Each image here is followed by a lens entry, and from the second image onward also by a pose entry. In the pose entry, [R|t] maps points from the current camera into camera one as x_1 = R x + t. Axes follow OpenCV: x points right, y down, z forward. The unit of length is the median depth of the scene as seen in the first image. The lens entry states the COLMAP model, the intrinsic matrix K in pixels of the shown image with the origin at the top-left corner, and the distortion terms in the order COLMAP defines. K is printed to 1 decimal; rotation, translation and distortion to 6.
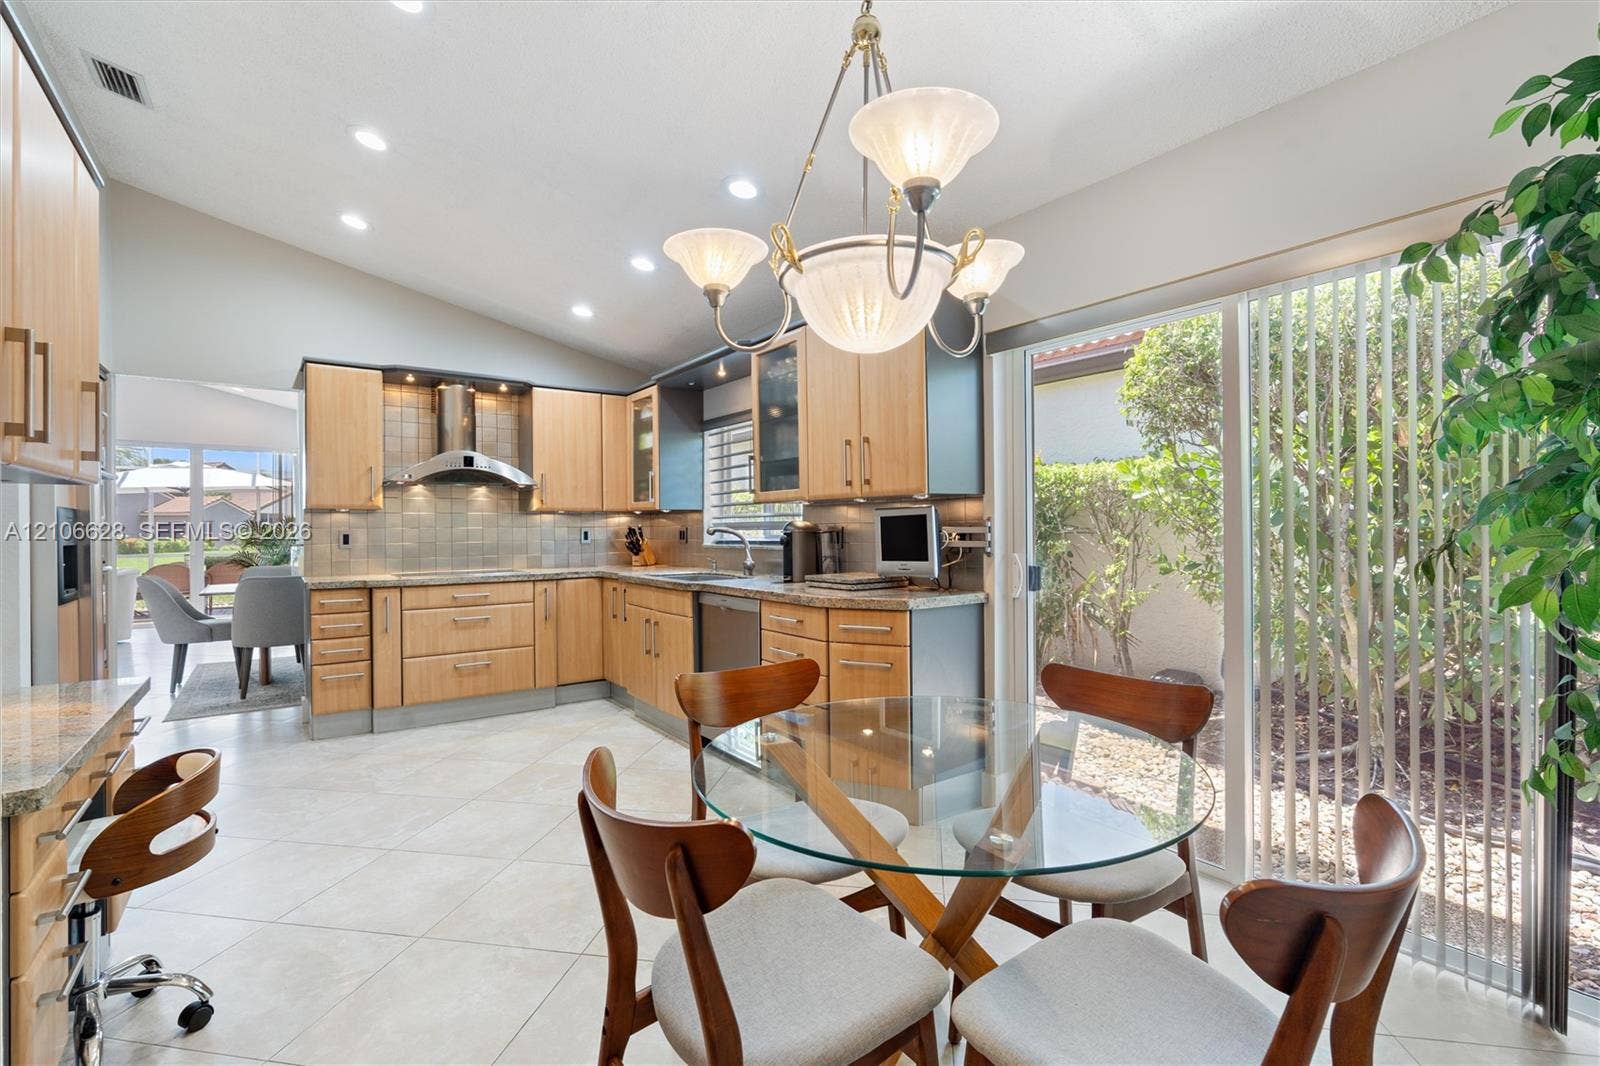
lens RADIAL K [[718.5, 0, 800.0], [0, 718.5, 533.0], [0, 0, 1]] dist [0.000034, -0.000021]
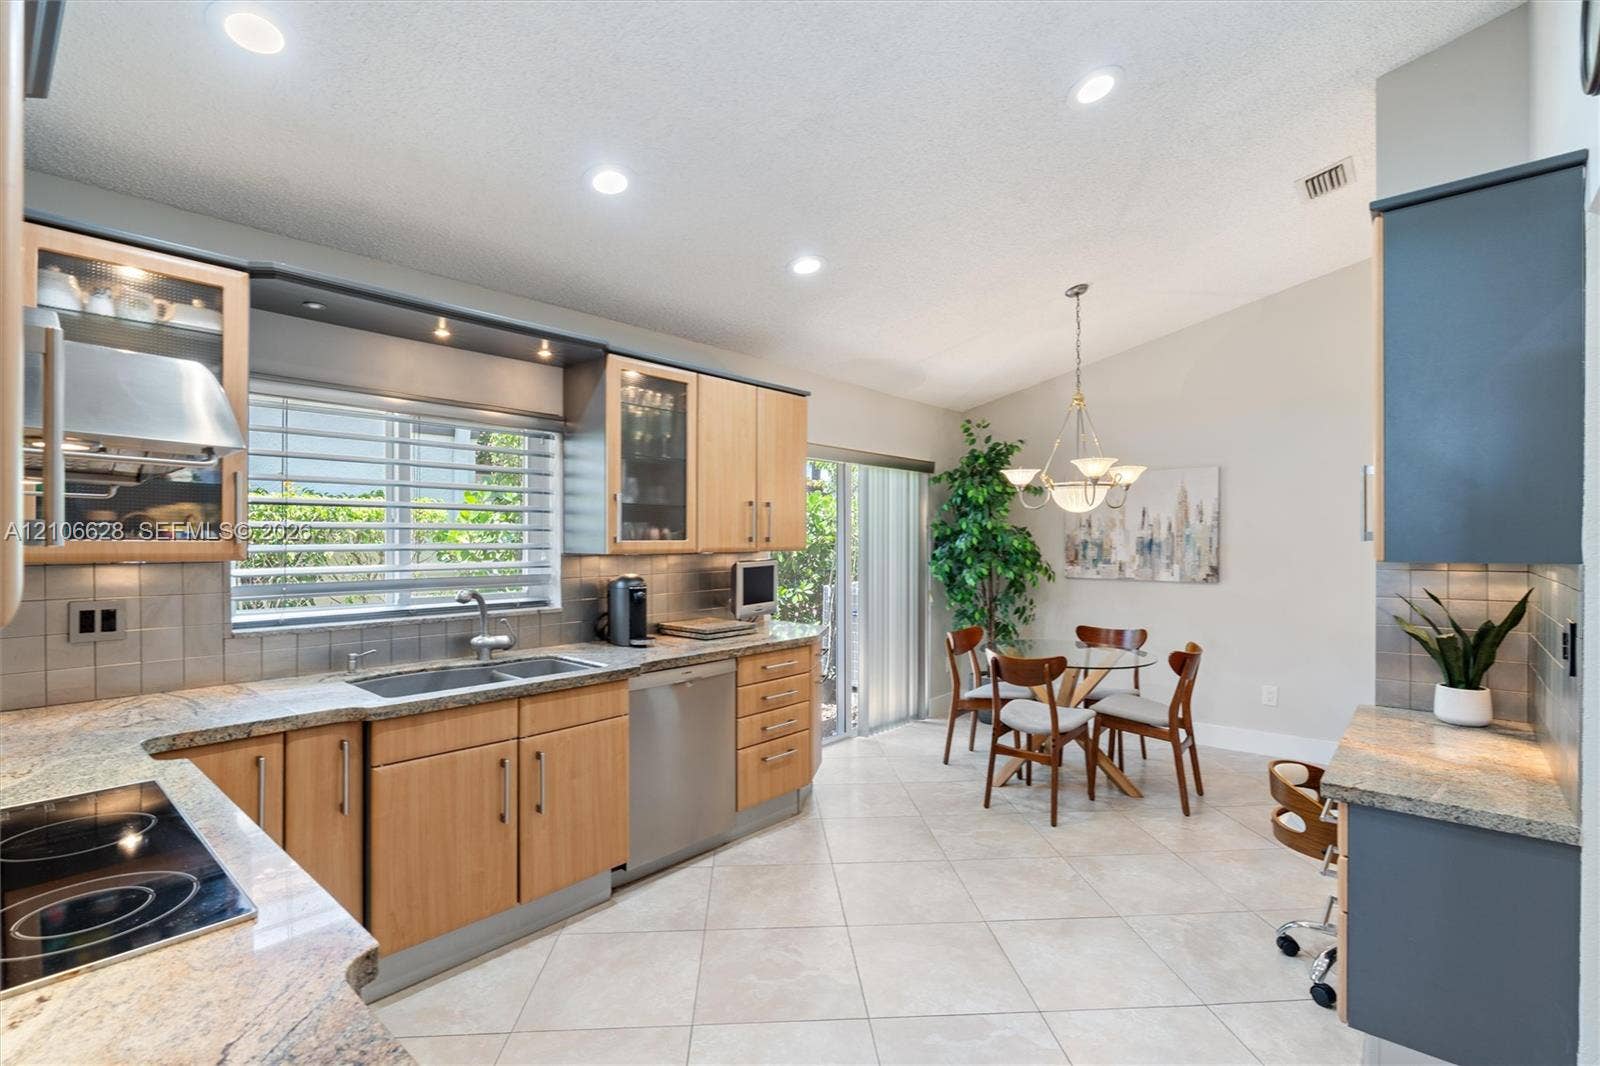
lens RADIAL K [[723.7, 0, 798.4], [0, 723.7, 562.0], [0, 0, 1]] dist [0.001103, 0.000077]
pose [[-0.234743, -0.001312, 0.972057, -1.061031], [0.011842, 0.999921, 0.004209, -0.036818], [-0.971985, 0.012500, -0.234709, 1.201395]]
